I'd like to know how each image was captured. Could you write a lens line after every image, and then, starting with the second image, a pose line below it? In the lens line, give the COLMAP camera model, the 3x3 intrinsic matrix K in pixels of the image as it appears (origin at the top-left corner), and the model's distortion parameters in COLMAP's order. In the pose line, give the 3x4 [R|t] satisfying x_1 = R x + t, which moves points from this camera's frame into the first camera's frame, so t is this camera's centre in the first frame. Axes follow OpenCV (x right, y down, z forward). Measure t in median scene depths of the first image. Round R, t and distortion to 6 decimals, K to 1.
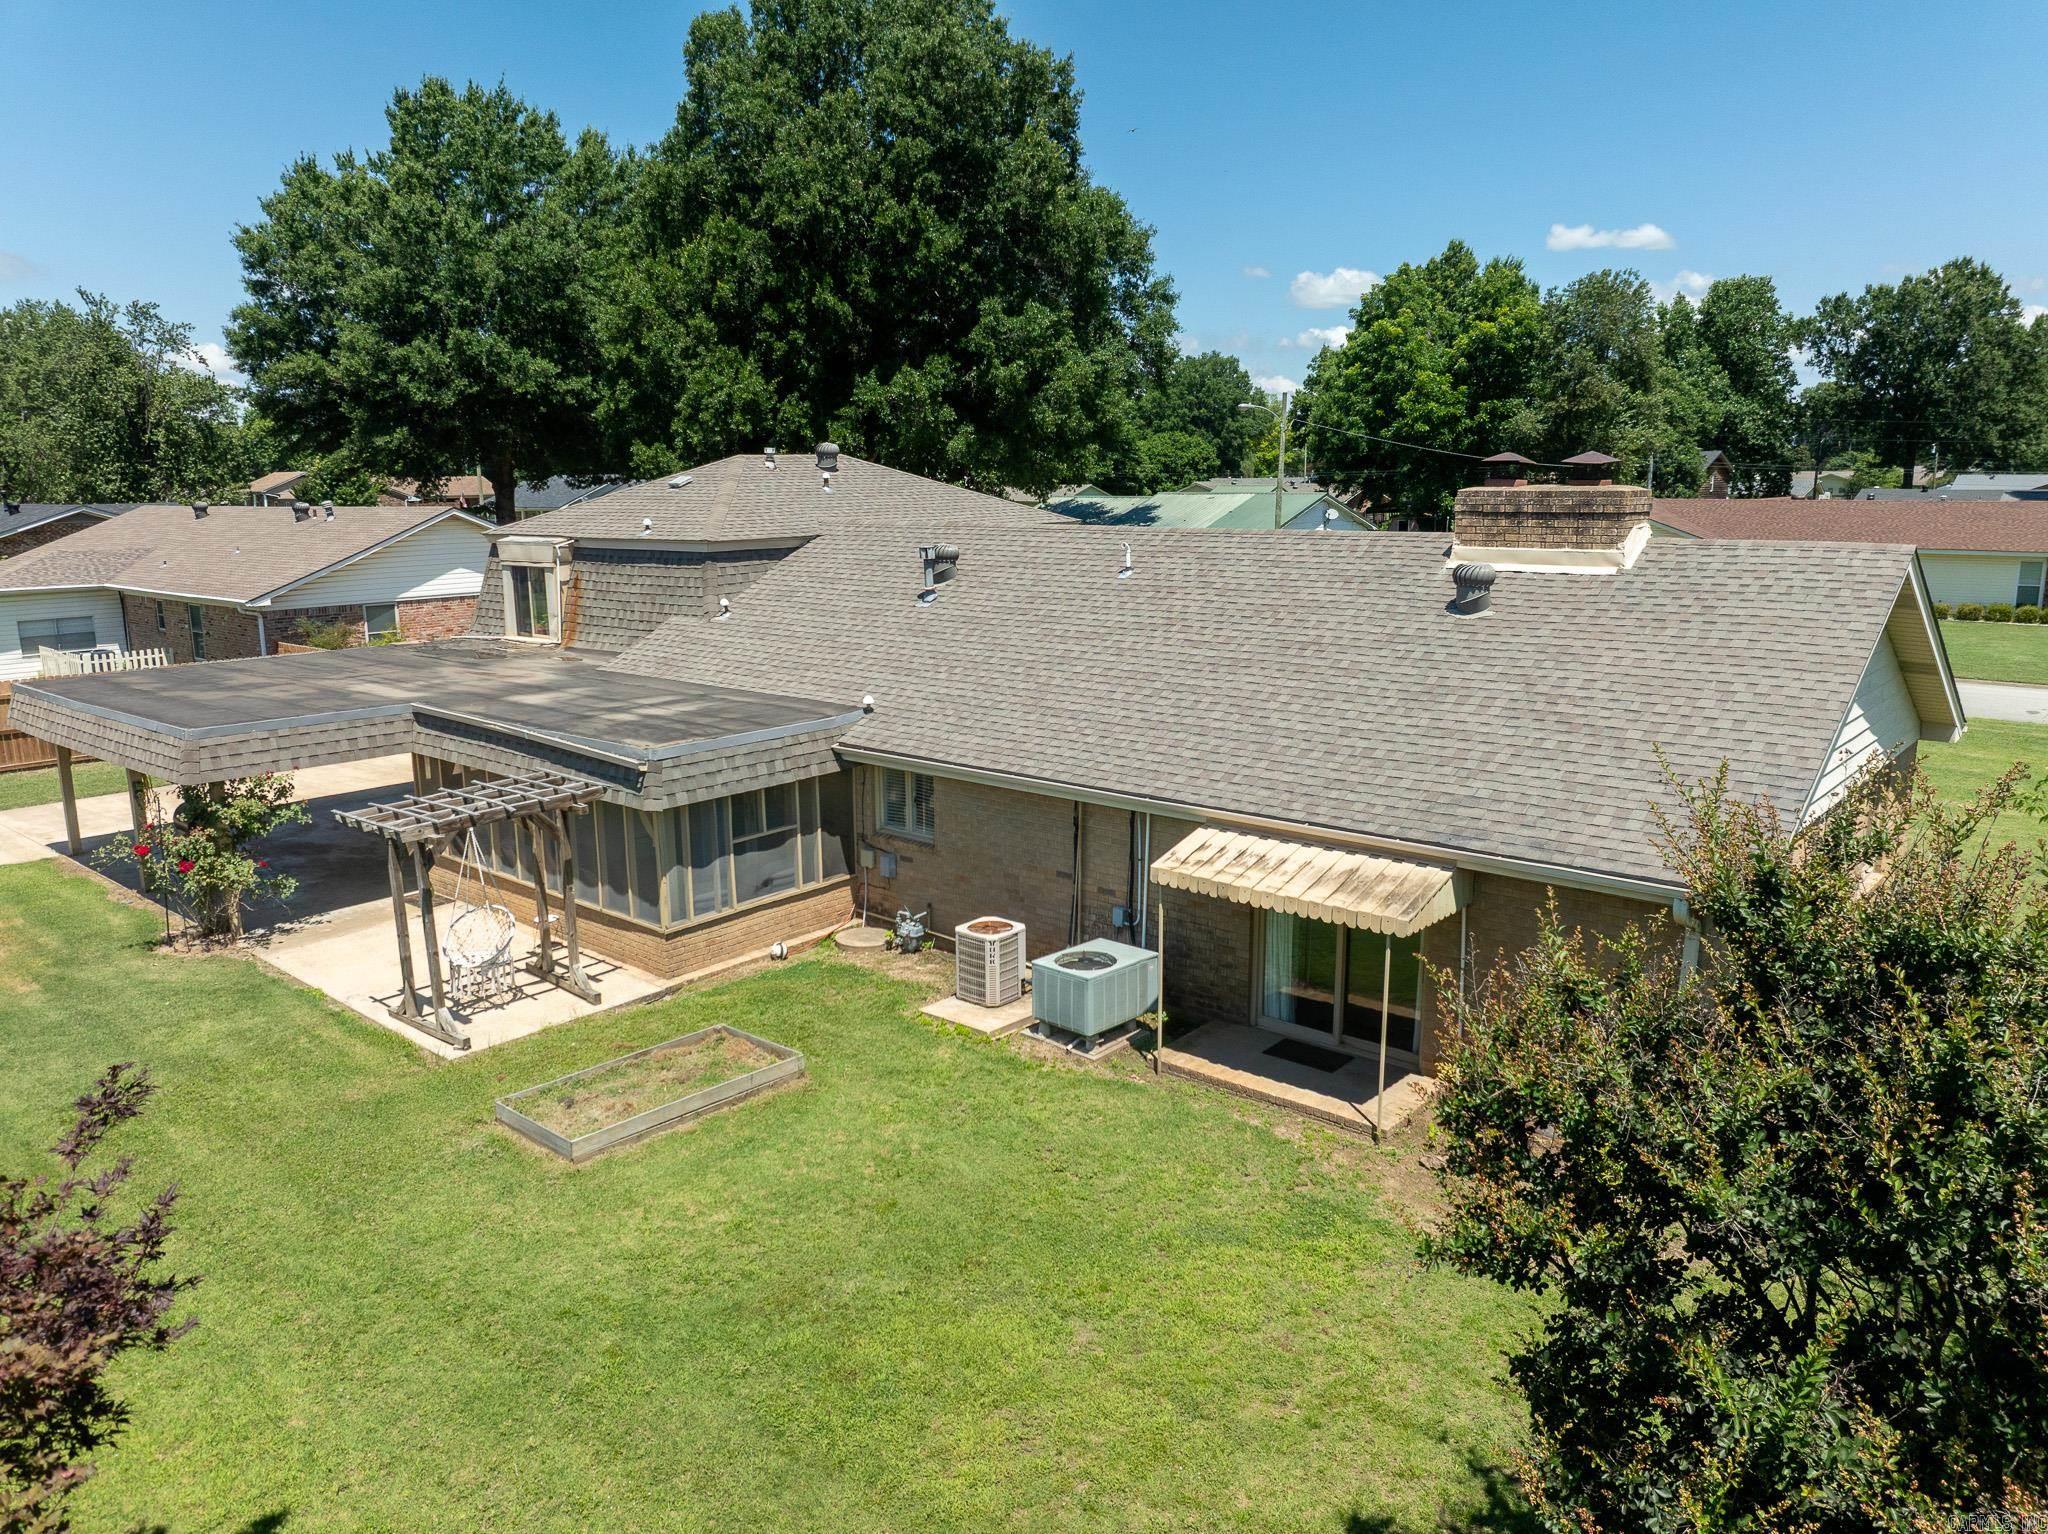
lens RADIAL K [[1436.9, 0, 1025.2], [0, 1436.9, 763.3], [0, 0, 1]] dist [-0.044380, 0.007591]
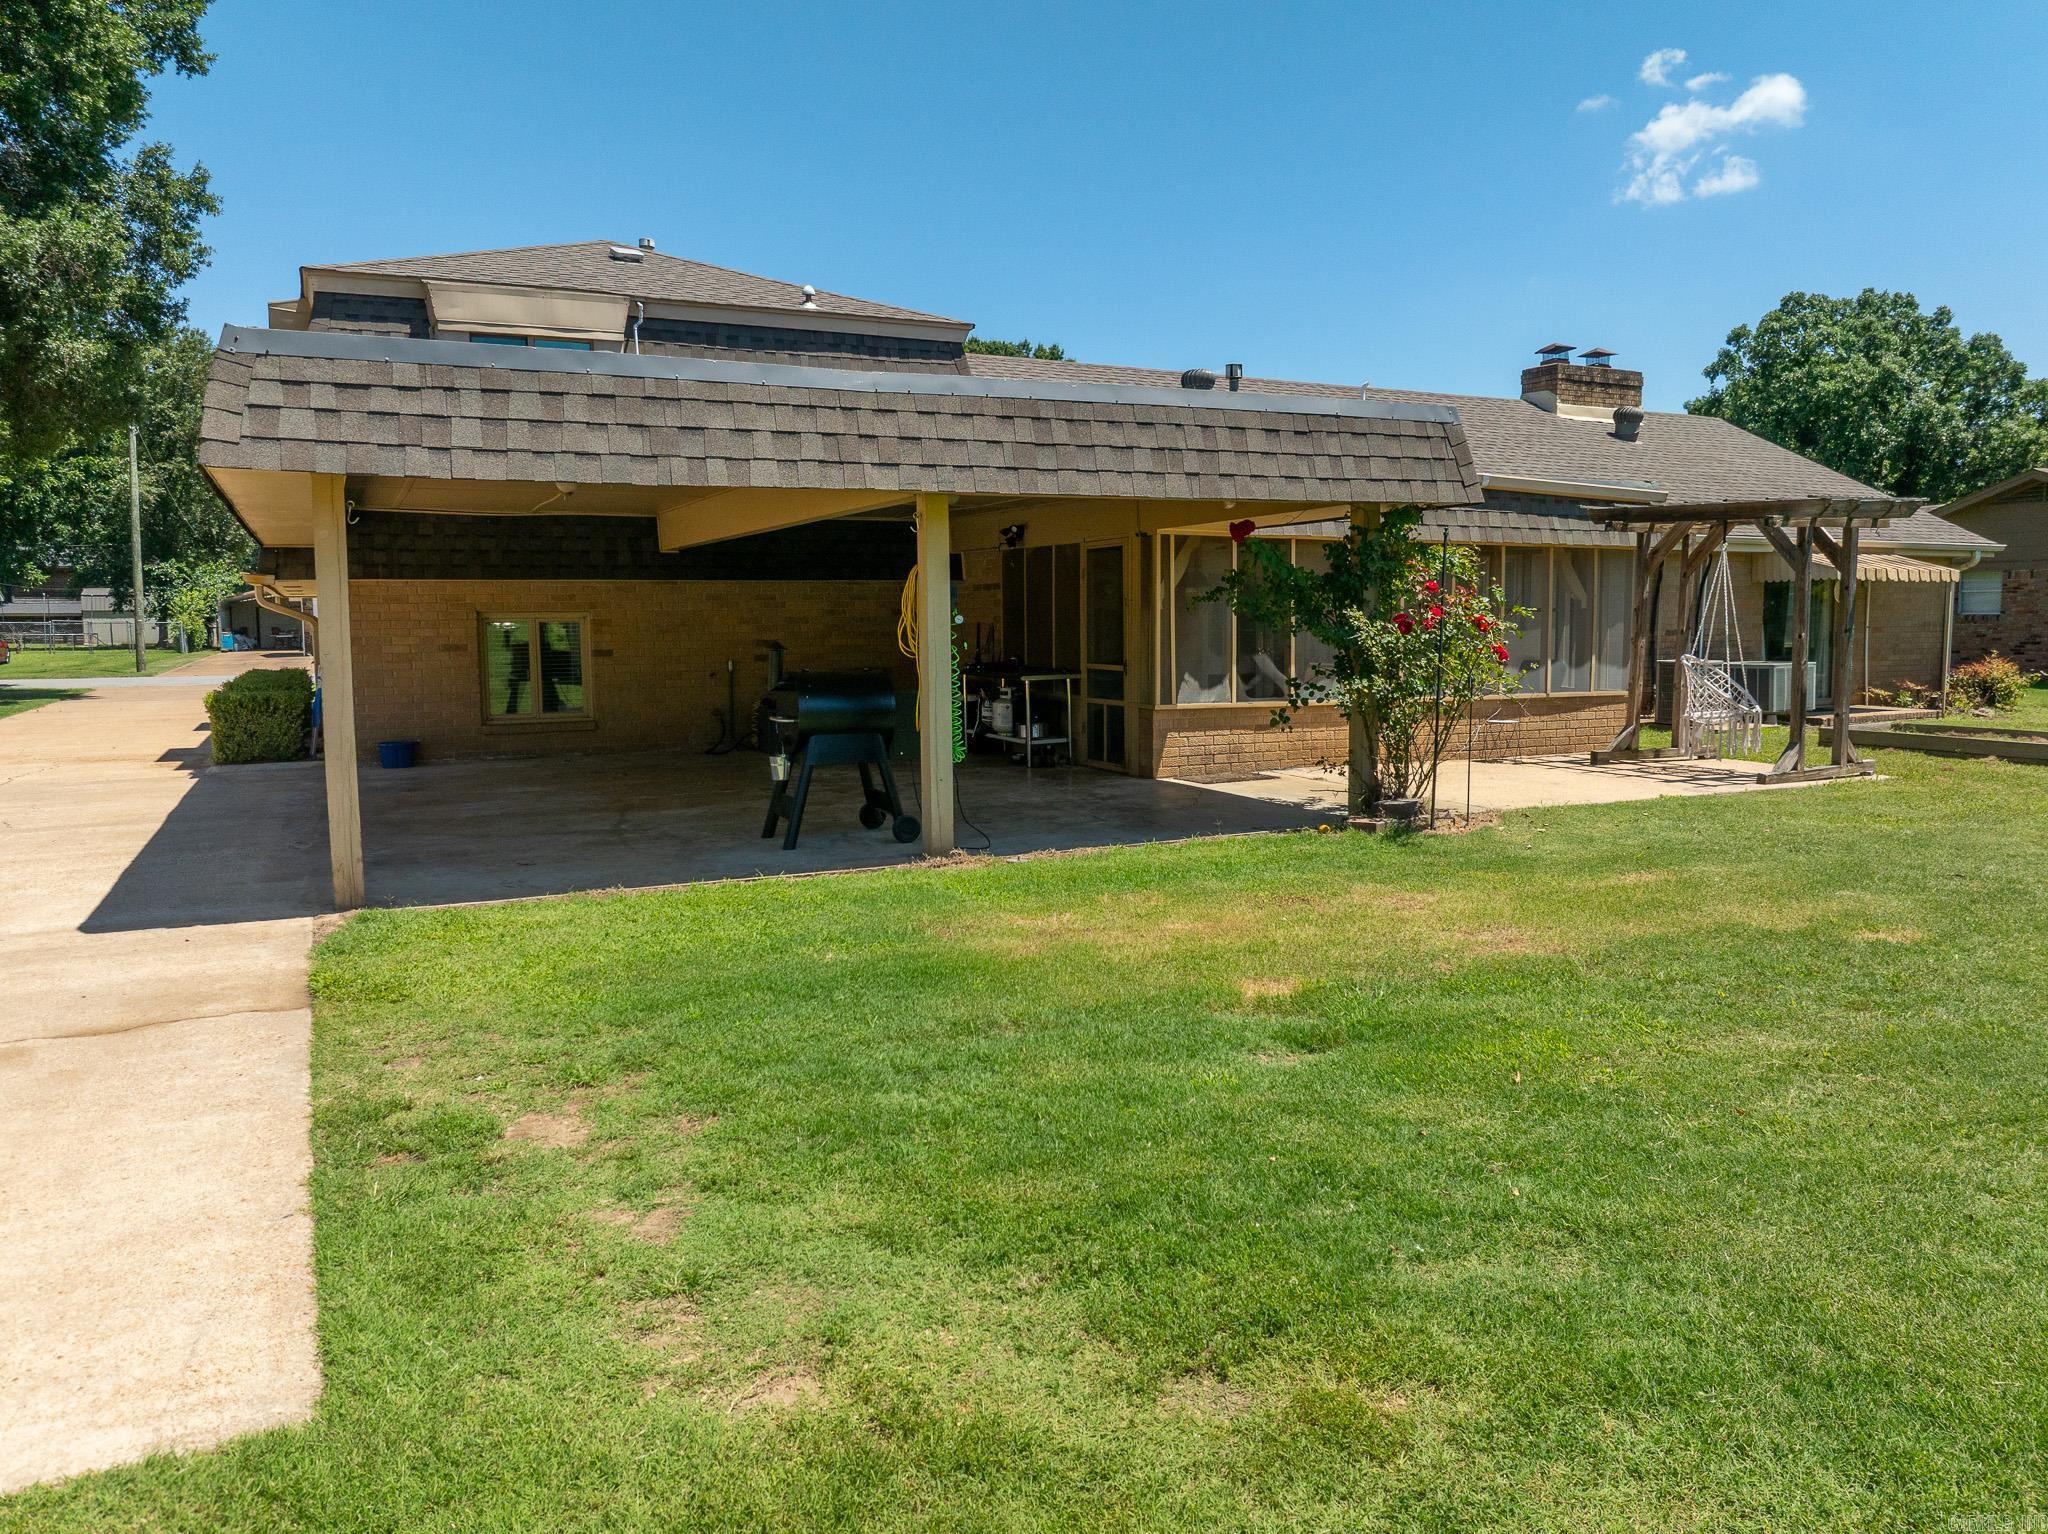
lens RADIAL K [[1452.2, 0, 1017.3], [0, 1452.2, 764.9], [0, 0, 1]] dist [-0.054185, 0.027592]
pose [[0.395421, -0.085069, 0.914552, -1.155265], [0.183111, 0.983016, 0.012266, 0.074988], [-0.900062, 0.162614, 0.404282, 0.926931]]
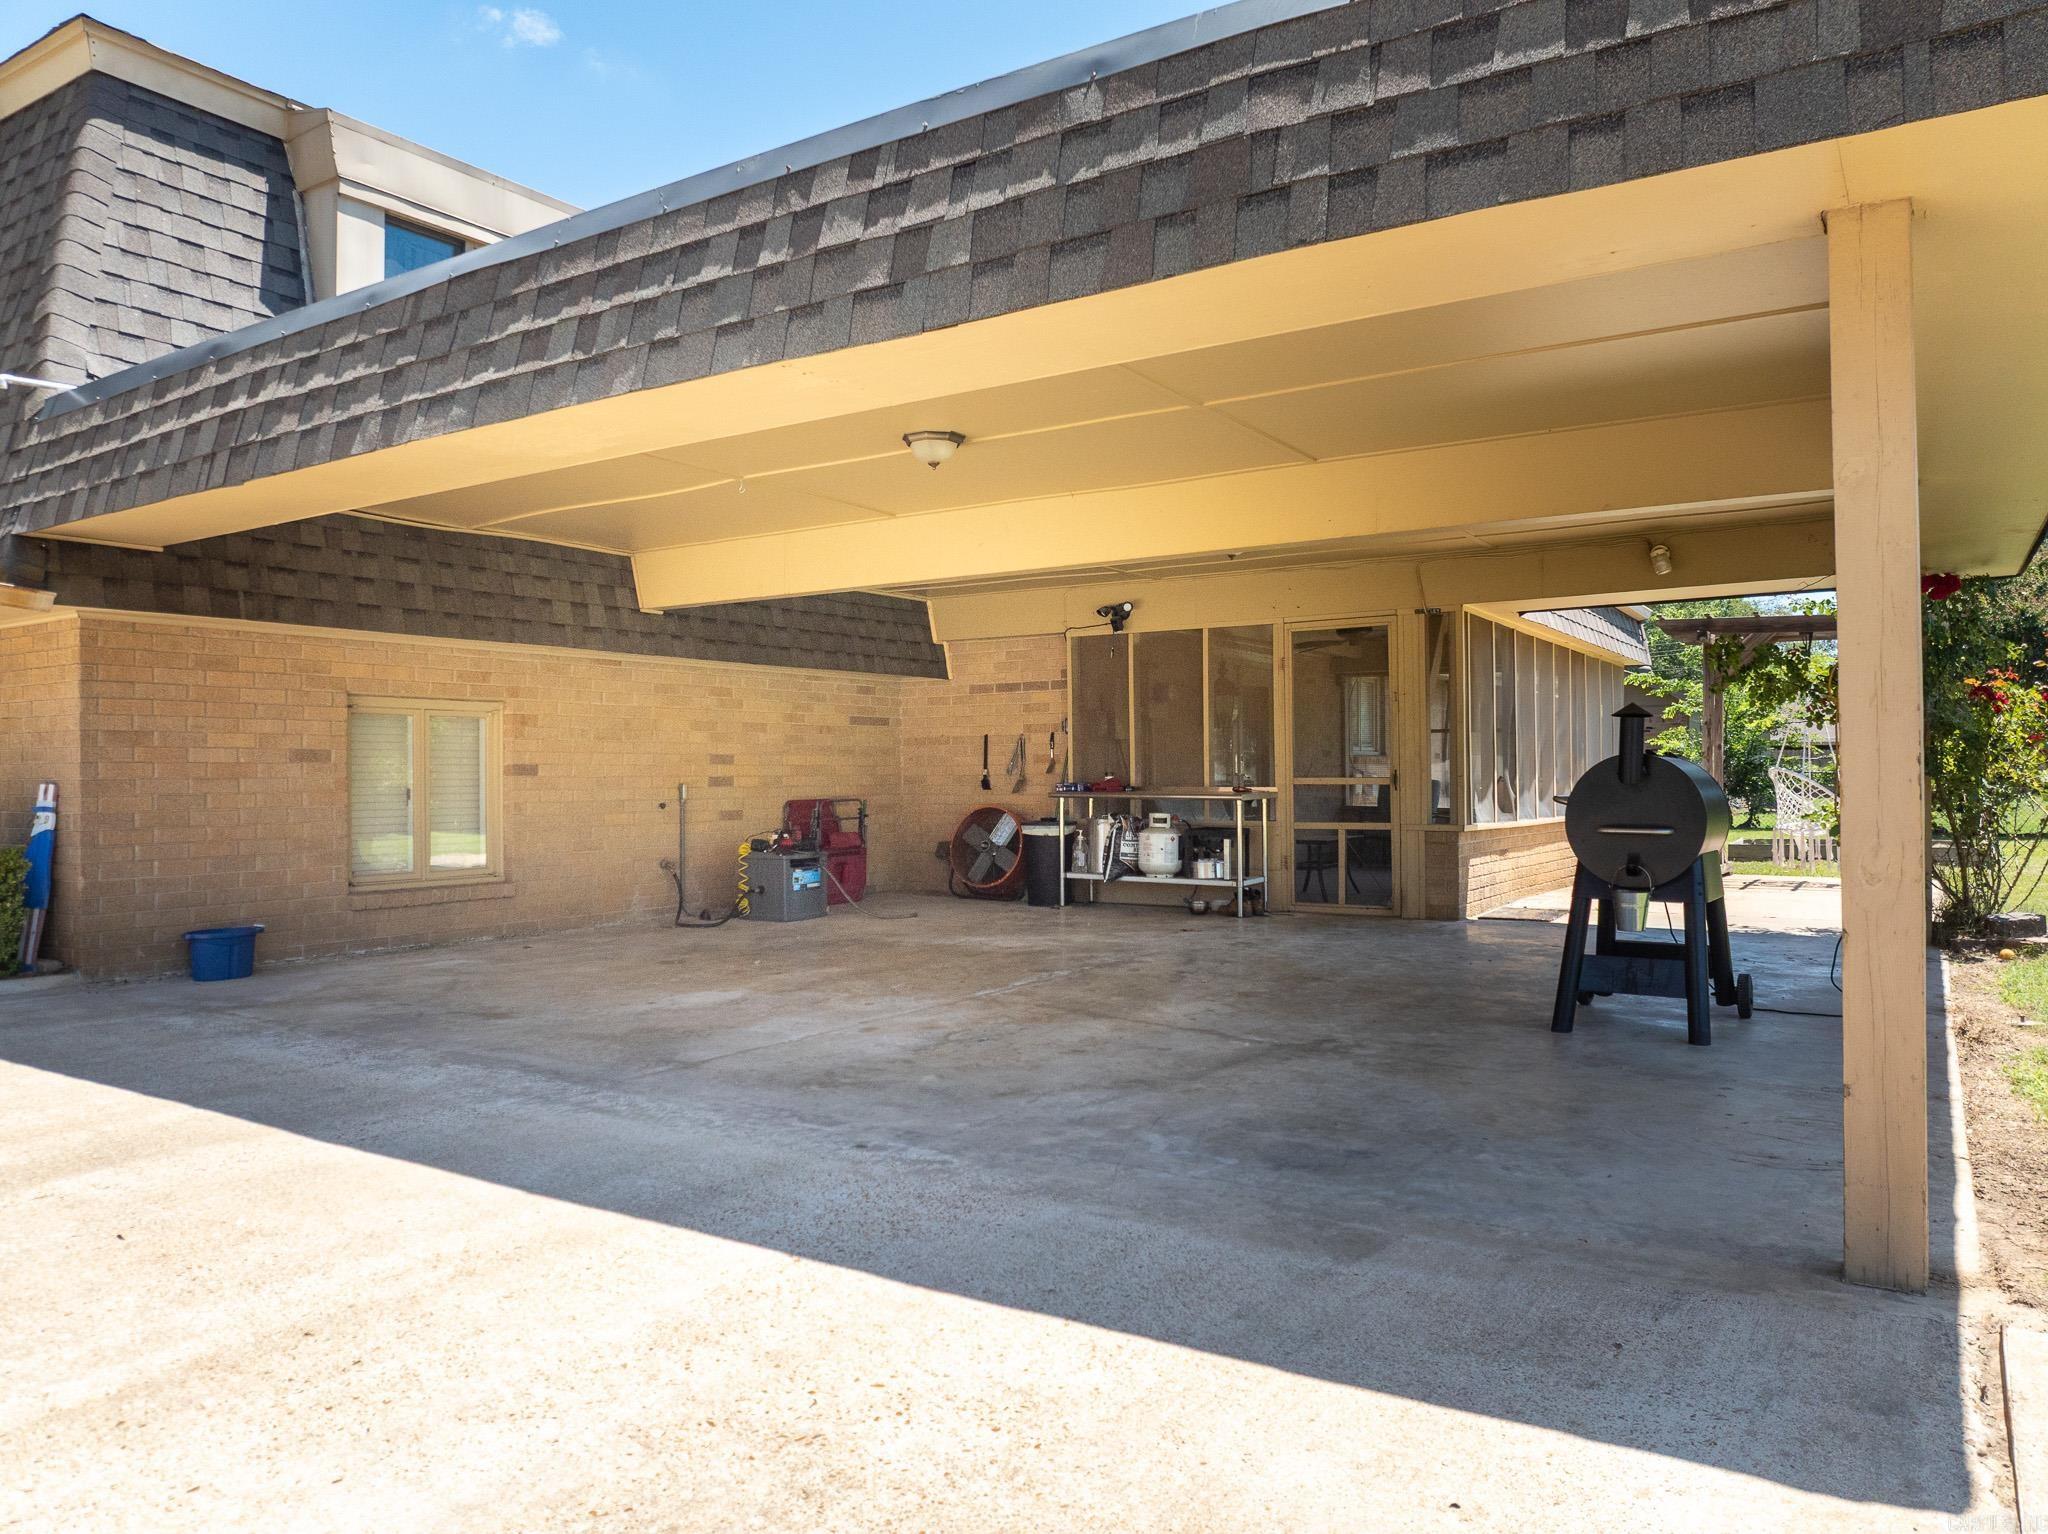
lens RADIAL K [[1436.9, 0, 1025.2], [0, 1436.9, 763.3], [0, 0, 1]] dist [-0.044380, 0.007591]
pose [[-0.145020, 0.020339, 0.989220, -1.001315], [0.203413, 0.979045, 0.009691, 0.004098], [-0.968293, 0.202626, -0.146119, 1.388306]]
